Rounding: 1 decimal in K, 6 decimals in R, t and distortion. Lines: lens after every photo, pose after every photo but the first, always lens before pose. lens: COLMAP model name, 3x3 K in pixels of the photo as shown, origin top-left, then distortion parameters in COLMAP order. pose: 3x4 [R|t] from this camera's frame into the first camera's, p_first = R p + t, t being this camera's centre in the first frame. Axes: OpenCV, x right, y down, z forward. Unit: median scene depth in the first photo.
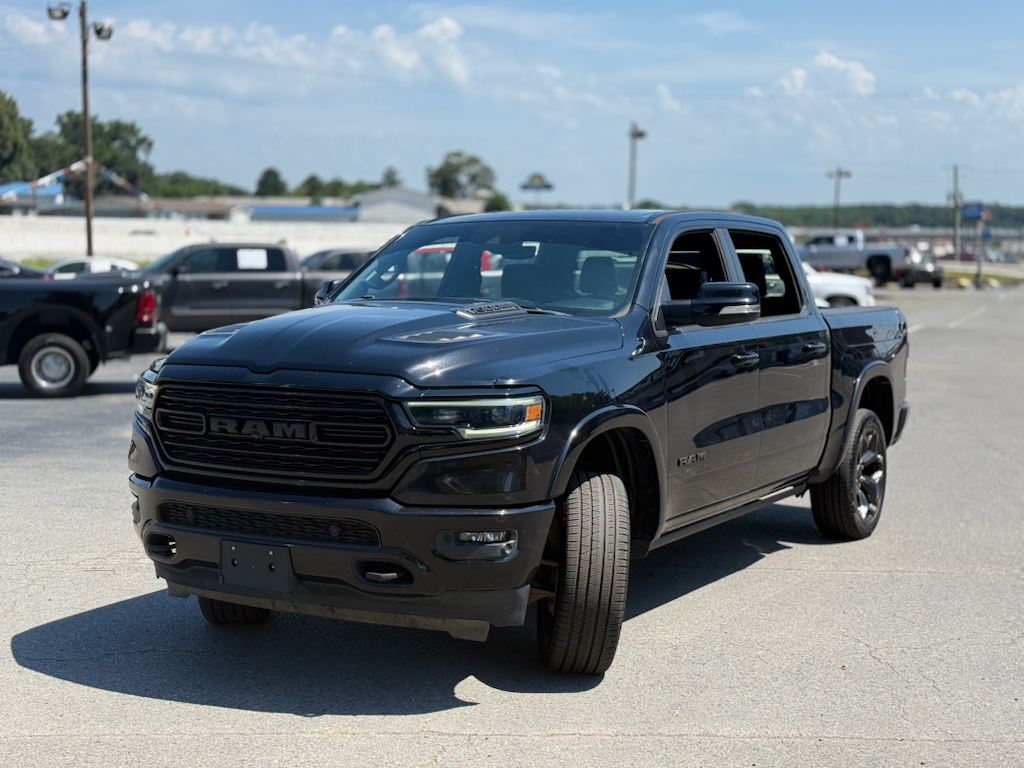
lens RADIAL K [[1437.8, 0, 510.3], [0, 1437.8, 384.9], [0, 0, 1]] dist [0.107146, 0.000000]
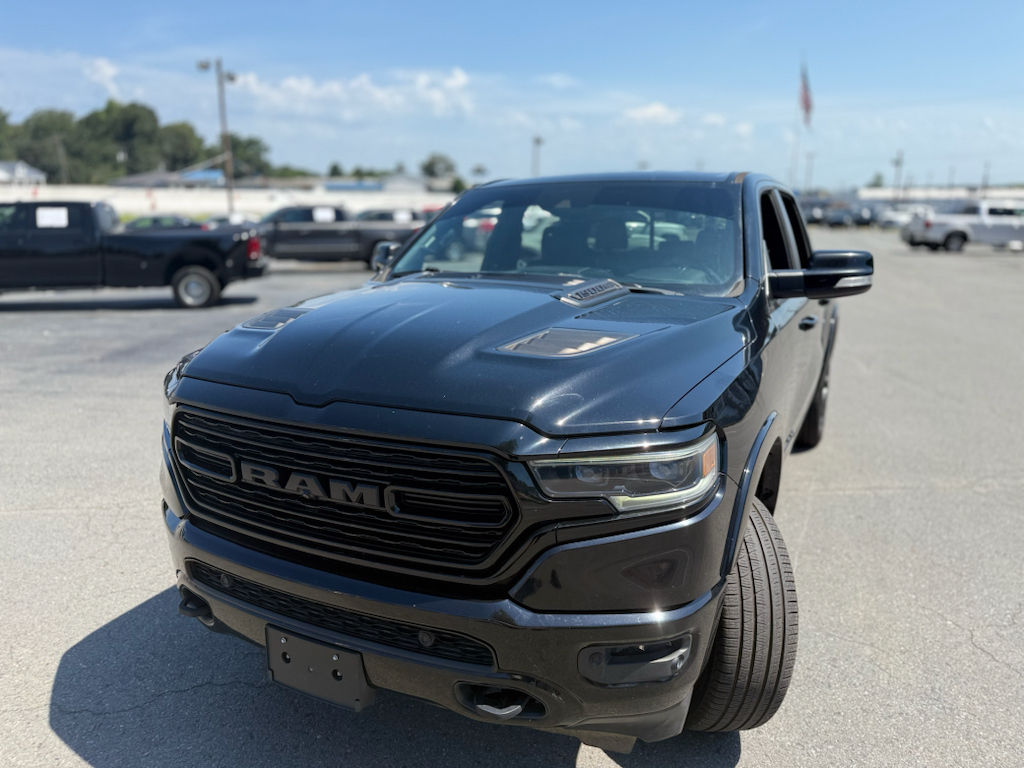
lens RADIAL K [[727.0, 0, 512.7], [0, 727.0, 383.8], [0, 0, 1]] dist [0.038813, -0.043320]
pose [[0.997828, -0.020026, 0.062763, -0.031542], [0.010790, 0.989493, 0.144175, -0.021897], [-0.064991, -0.143185, 0.987560, 0.211053]]
